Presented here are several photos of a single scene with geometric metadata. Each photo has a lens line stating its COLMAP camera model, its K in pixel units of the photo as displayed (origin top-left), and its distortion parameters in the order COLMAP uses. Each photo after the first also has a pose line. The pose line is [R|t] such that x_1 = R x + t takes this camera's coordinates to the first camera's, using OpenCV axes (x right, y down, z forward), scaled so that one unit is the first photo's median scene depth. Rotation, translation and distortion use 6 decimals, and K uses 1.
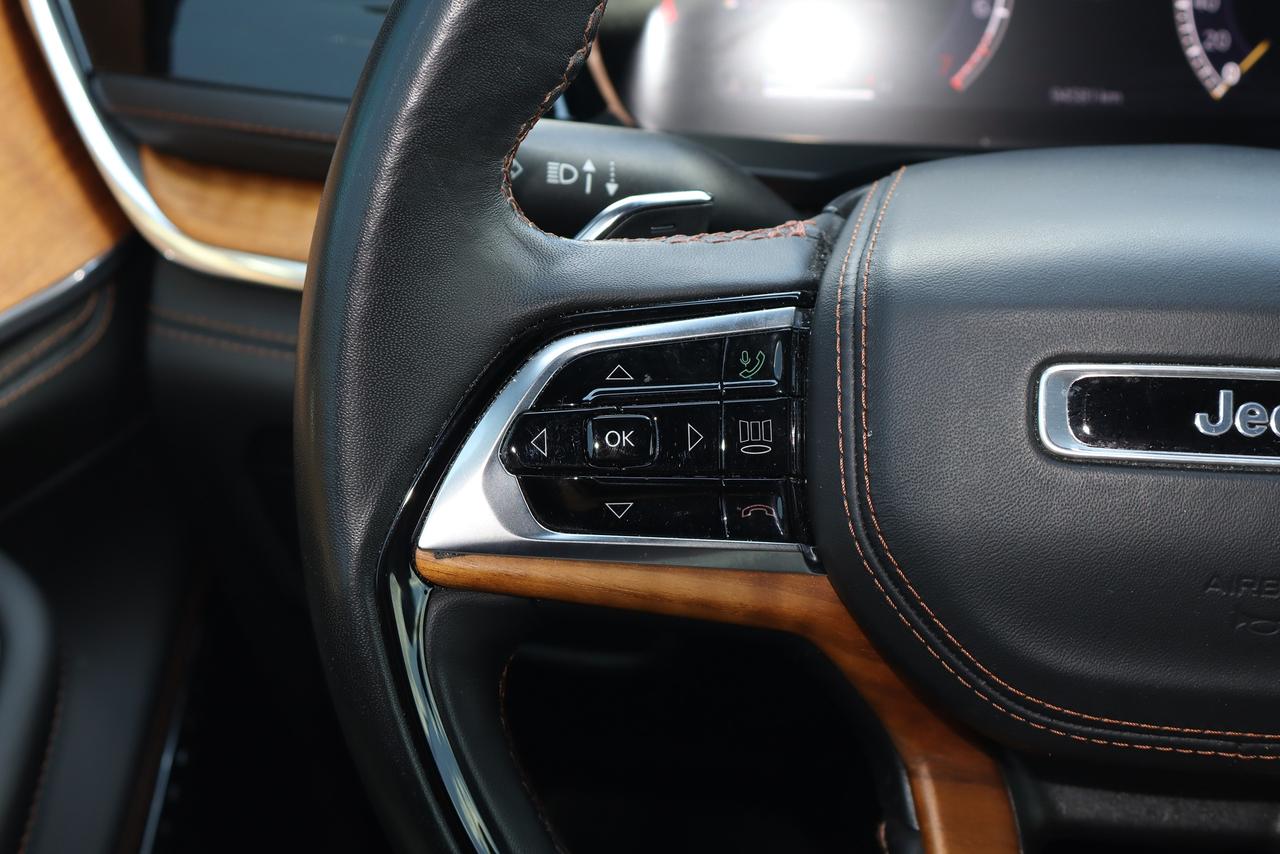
lens RADIAL K [[1877.6, 0, 634.0], [0, 1877.6, 433.2], [0, 0, 1]] dist [-0.009970, 0.000000]
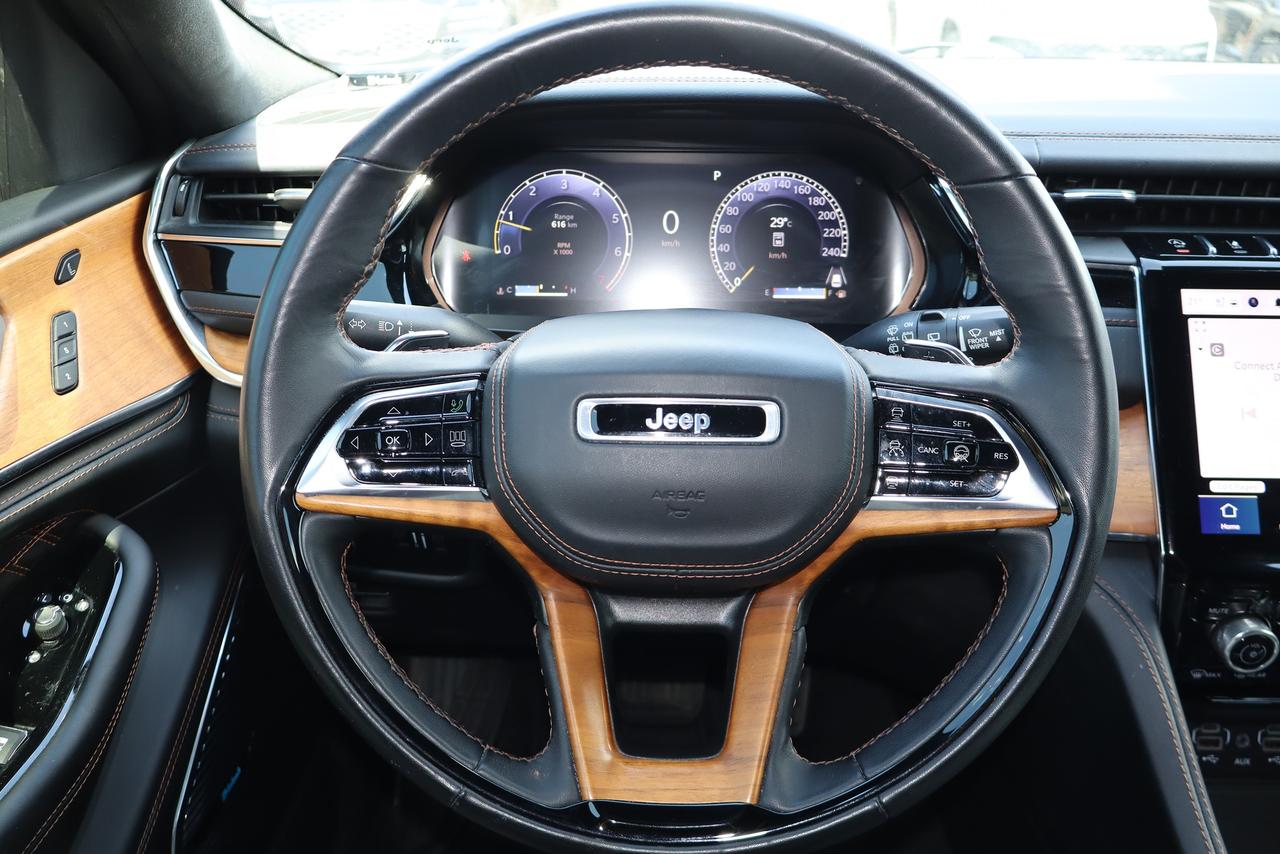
lens RADIAL K [[1039.3, 0, 636.6], [0, 1039.3, 420.7], [0, 0, 1]] dist [-0.033678, 0.021736]
pose [[0.996501, -0.022458, 0.080502, 0.173145], [0.028875, 0.996420, -0.079456, 0.081897], [-0.078430, 0.081502, 0.993582, -0.210144]]
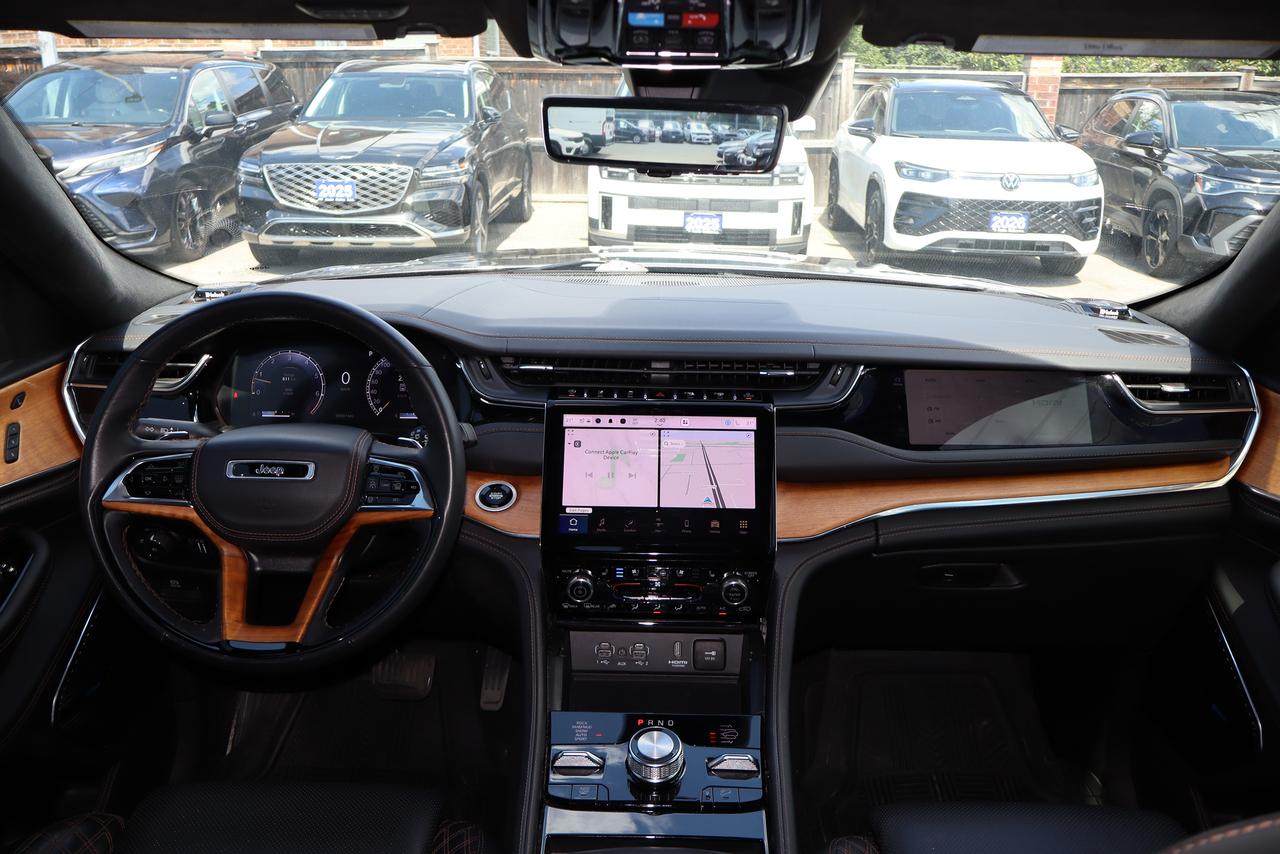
lens RADIAL K [[1039.3, 0, 649.9], [0, 1039.3, 422.7], [0, 0, 1]] dist [-0.033678, 0.021736]
pose [[0.995780, -0.007999, 0.091420, 1.028229], [0.026029, 0.979901, -0.197777, 0.417439], [-0.088000, 0.199322, 0.975975, -1.738886]]
